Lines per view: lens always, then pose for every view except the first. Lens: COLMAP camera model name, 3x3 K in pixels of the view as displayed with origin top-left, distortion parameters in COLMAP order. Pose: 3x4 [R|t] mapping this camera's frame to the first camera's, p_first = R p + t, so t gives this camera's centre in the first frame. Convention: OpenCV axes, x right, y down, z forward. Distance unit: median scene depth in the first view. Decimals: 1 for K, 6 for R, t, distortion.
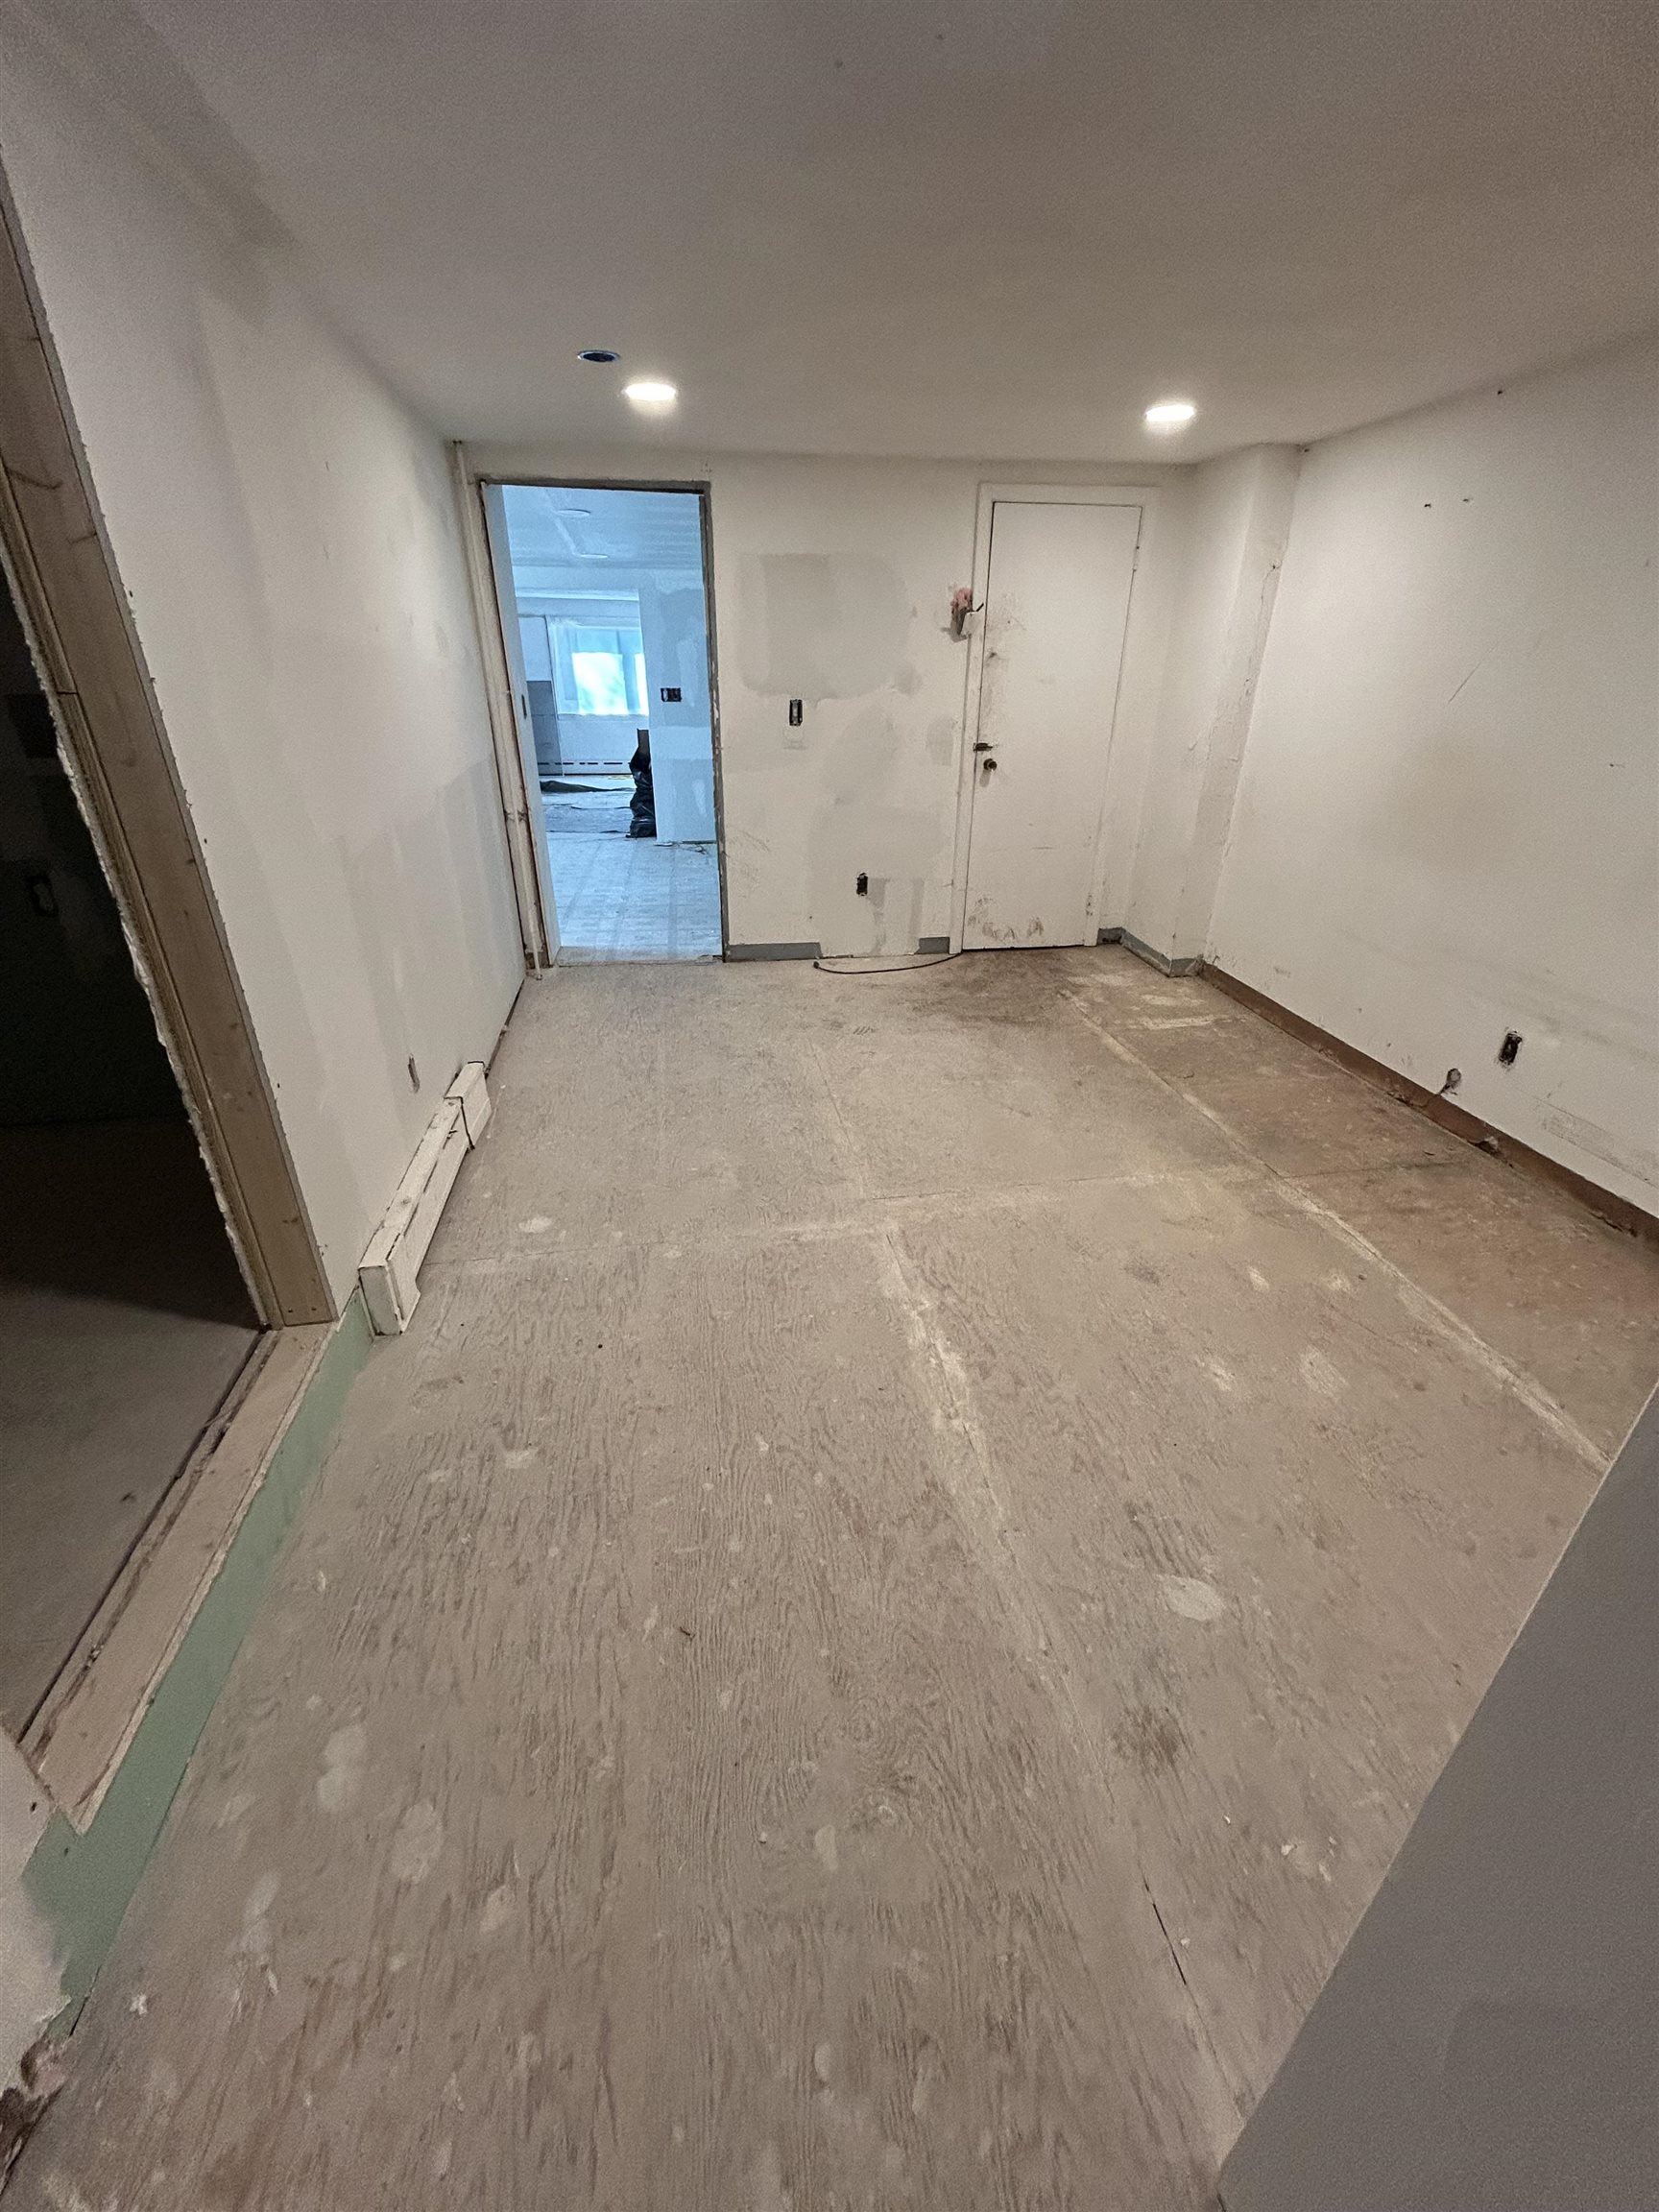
lens RADIAL K [[891.6, 0, 826.6], [0, 891.6, 1111.7], [0, 0, 1]] dist [-0.006631, 0.004009]
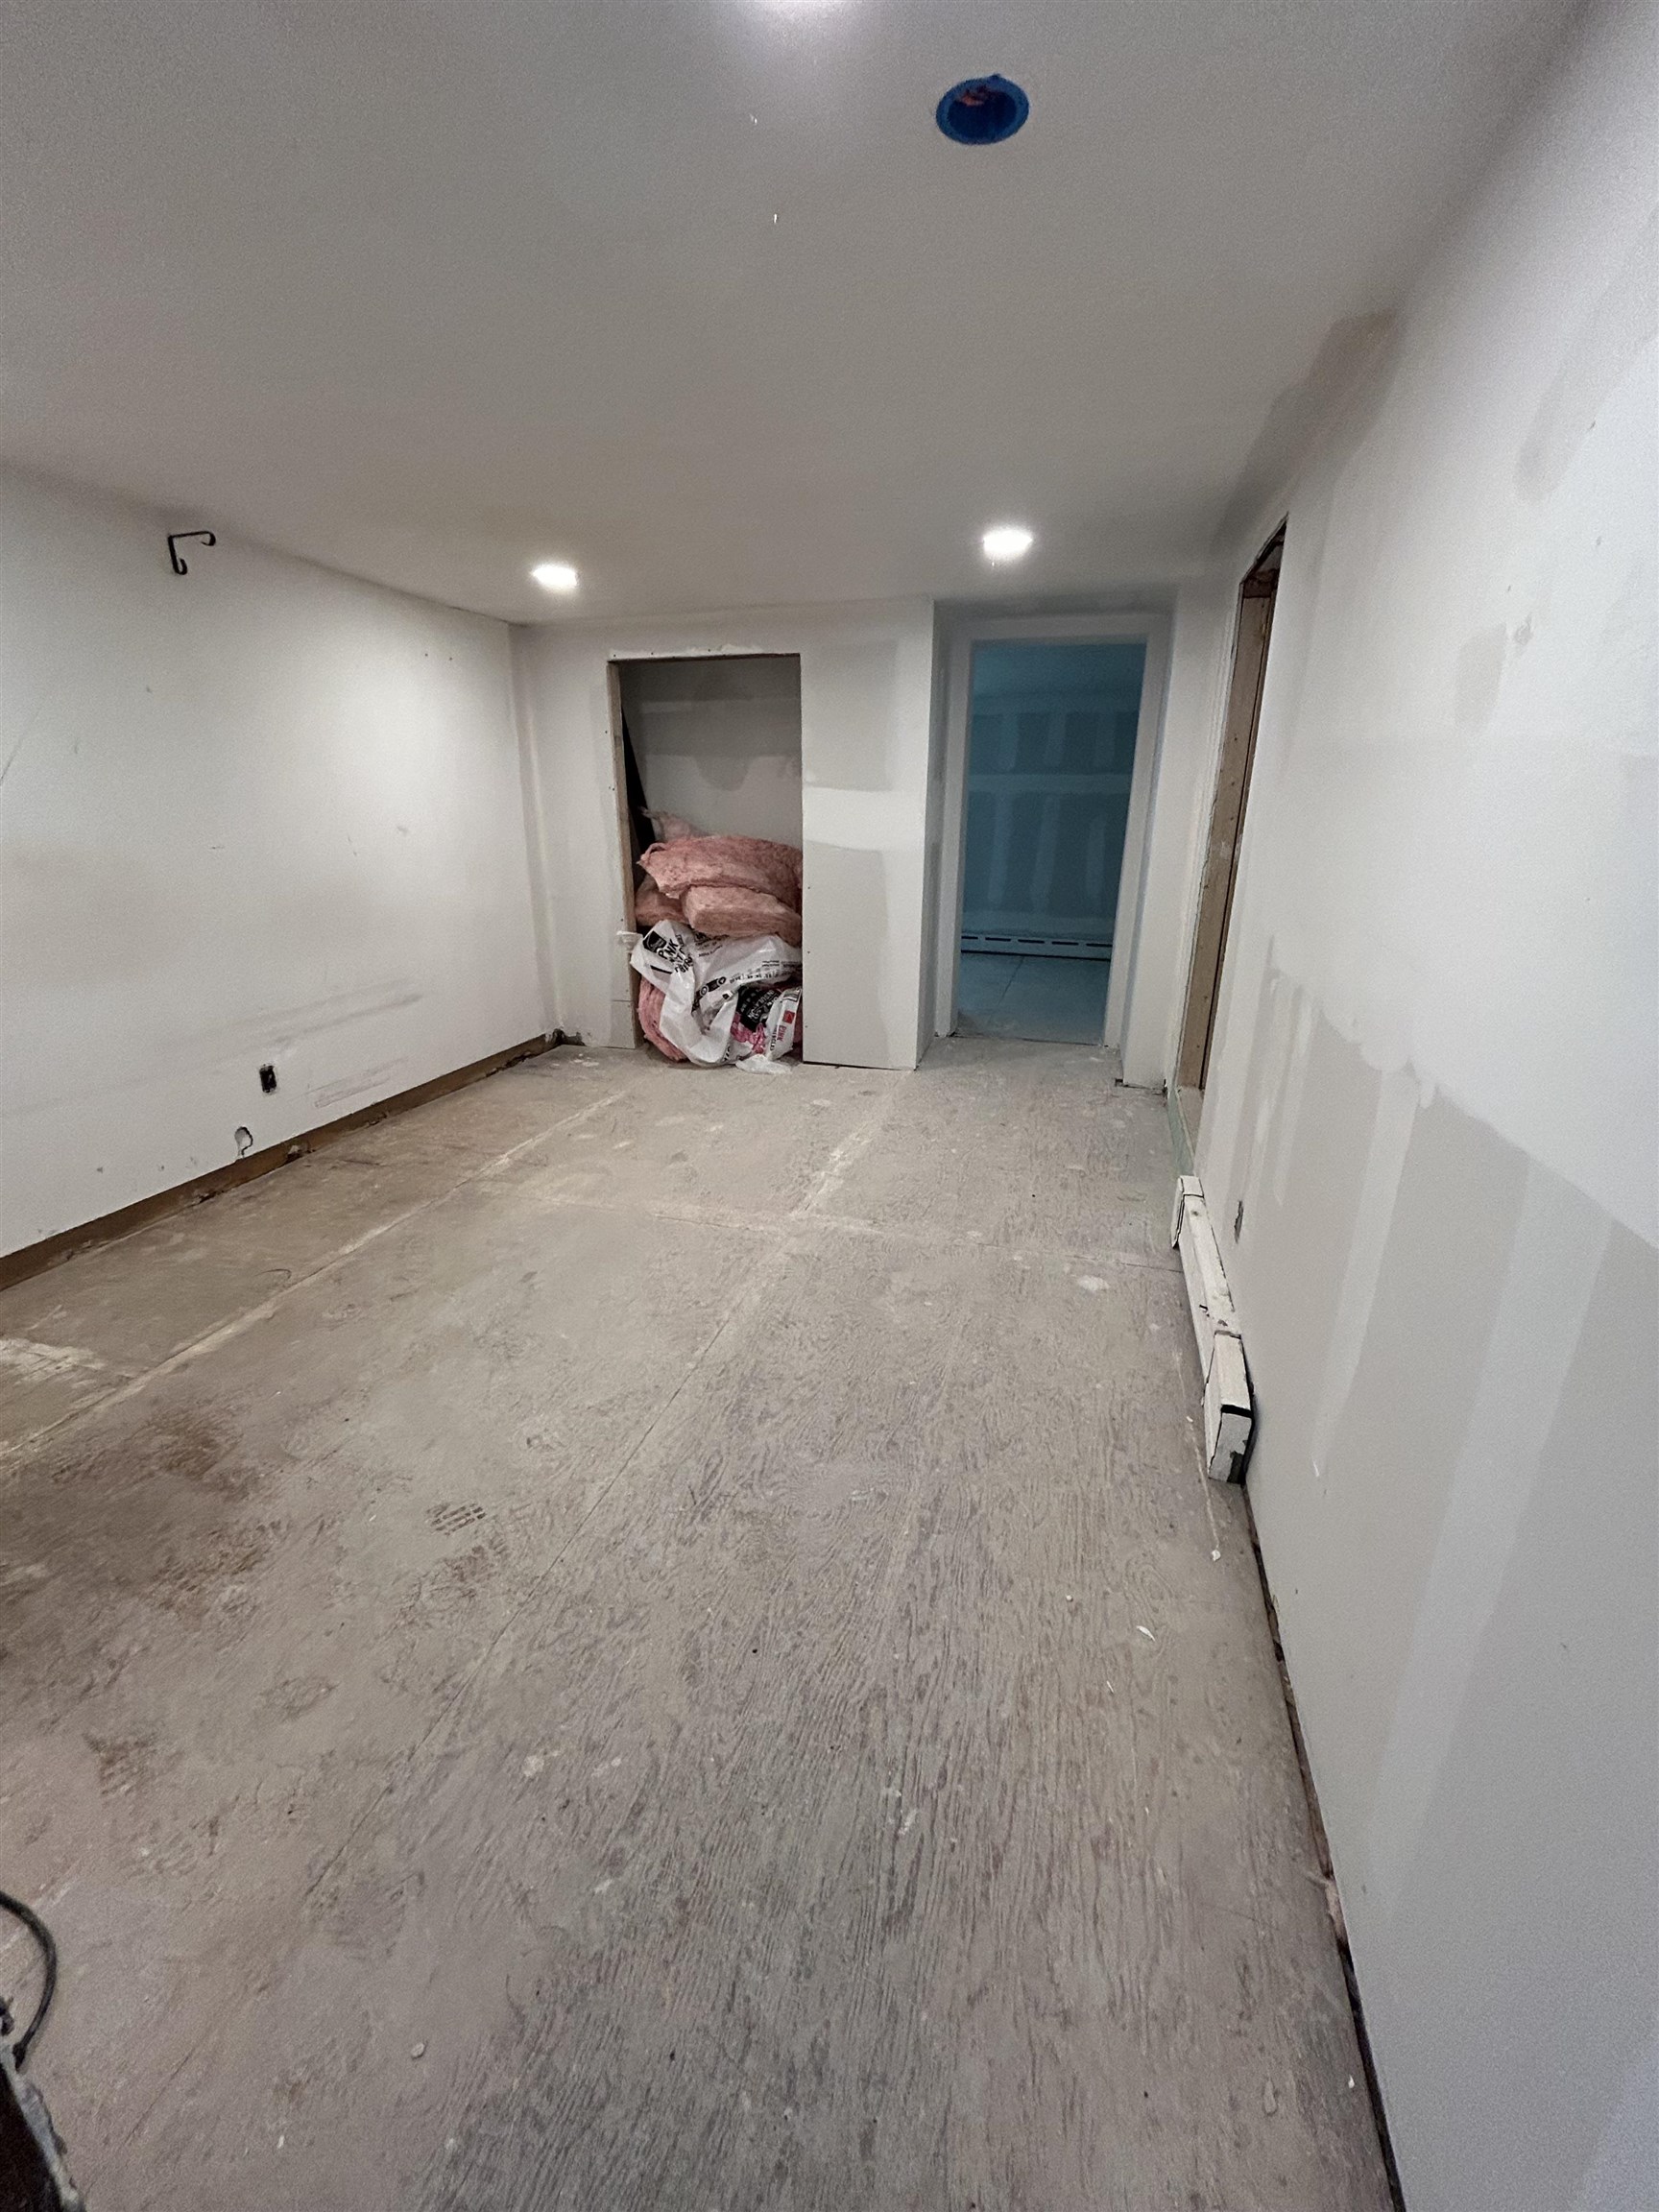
lens RADIAL K [[891.6, 0, 826.6], [0, 891.6, 1111.7], [0, 0, 1]] dist [-0.006631, 0.004009]
pose [[-0.902123, -0.155270, 0.402573, -0.479894], [0.181806, 0.709354, 0.681002, -0.876172], [-0.391306, 0.687538, -0.611695, 1.797638]]
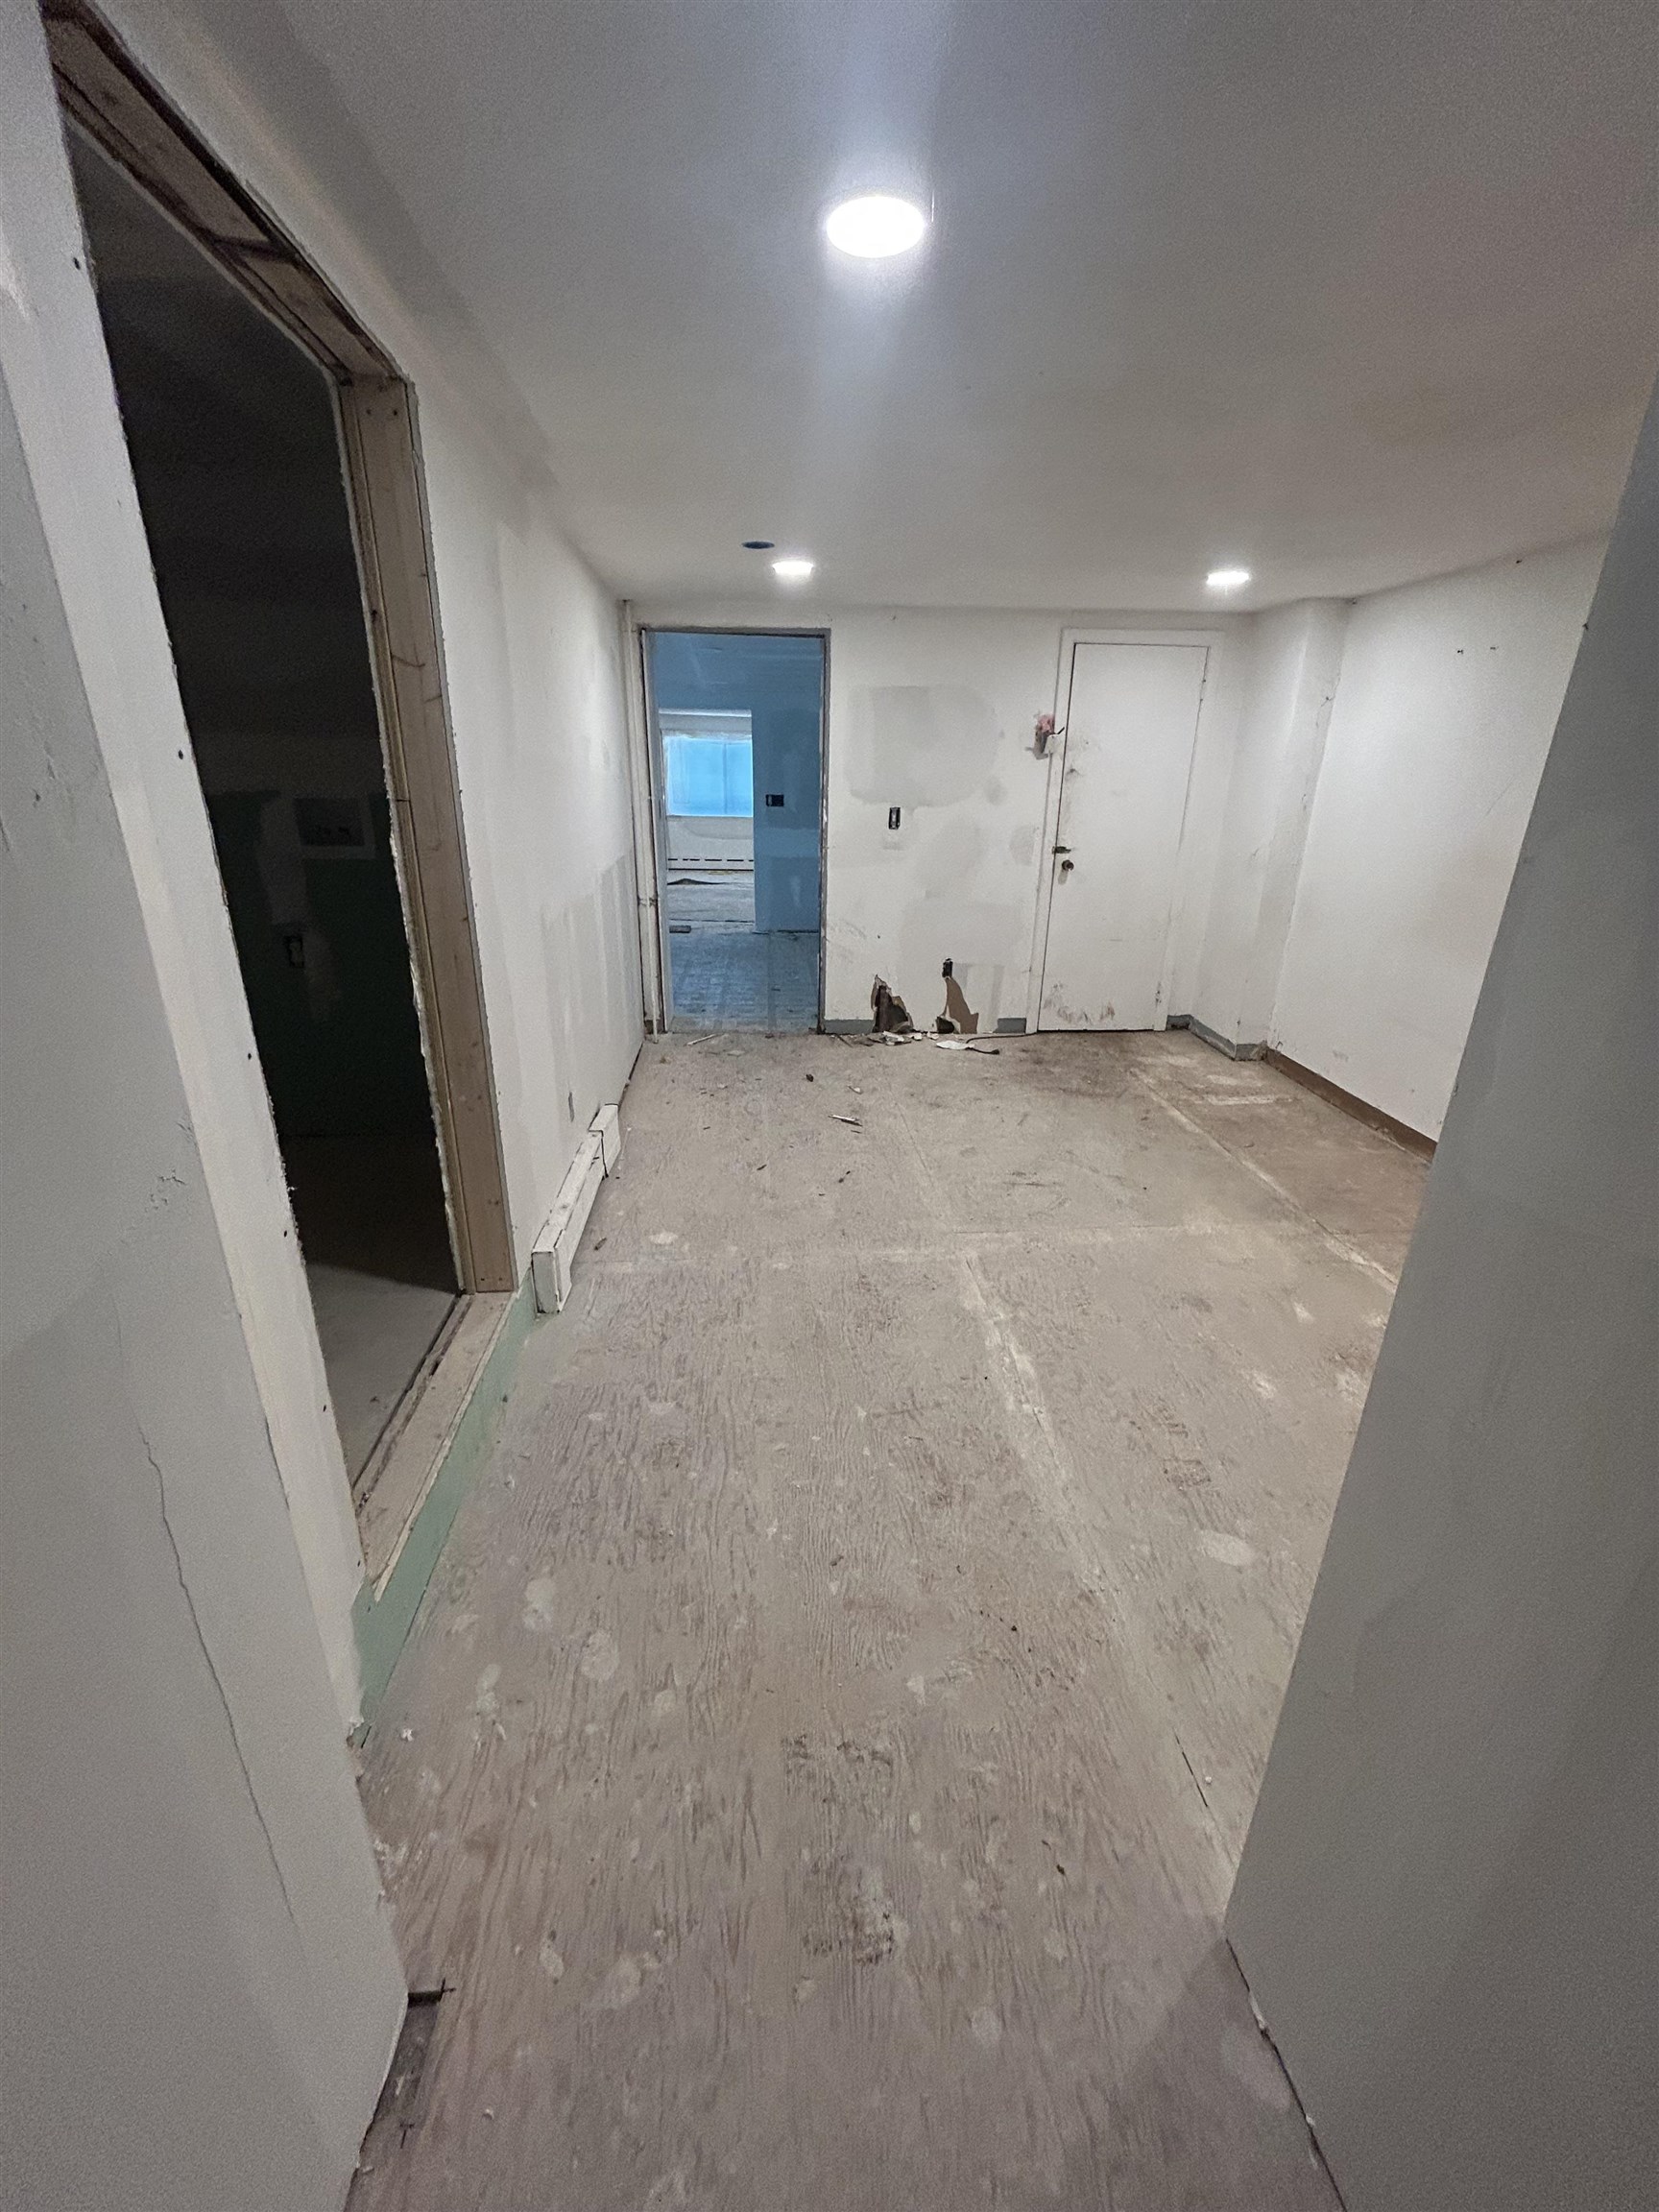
lens RADIAL K [[891.6, 0, 826.6], [0, 891.6, 1111.7], [0, 0, 1]] dist [-0.006631, 0.004009]
pose [[0.996155, 0.038433, -0.078731, -0.030957], [-0.046199, 0.993982, -0.099327, 0.075676], [0.074439, 0.102582, 0.991935, -0.174958]]
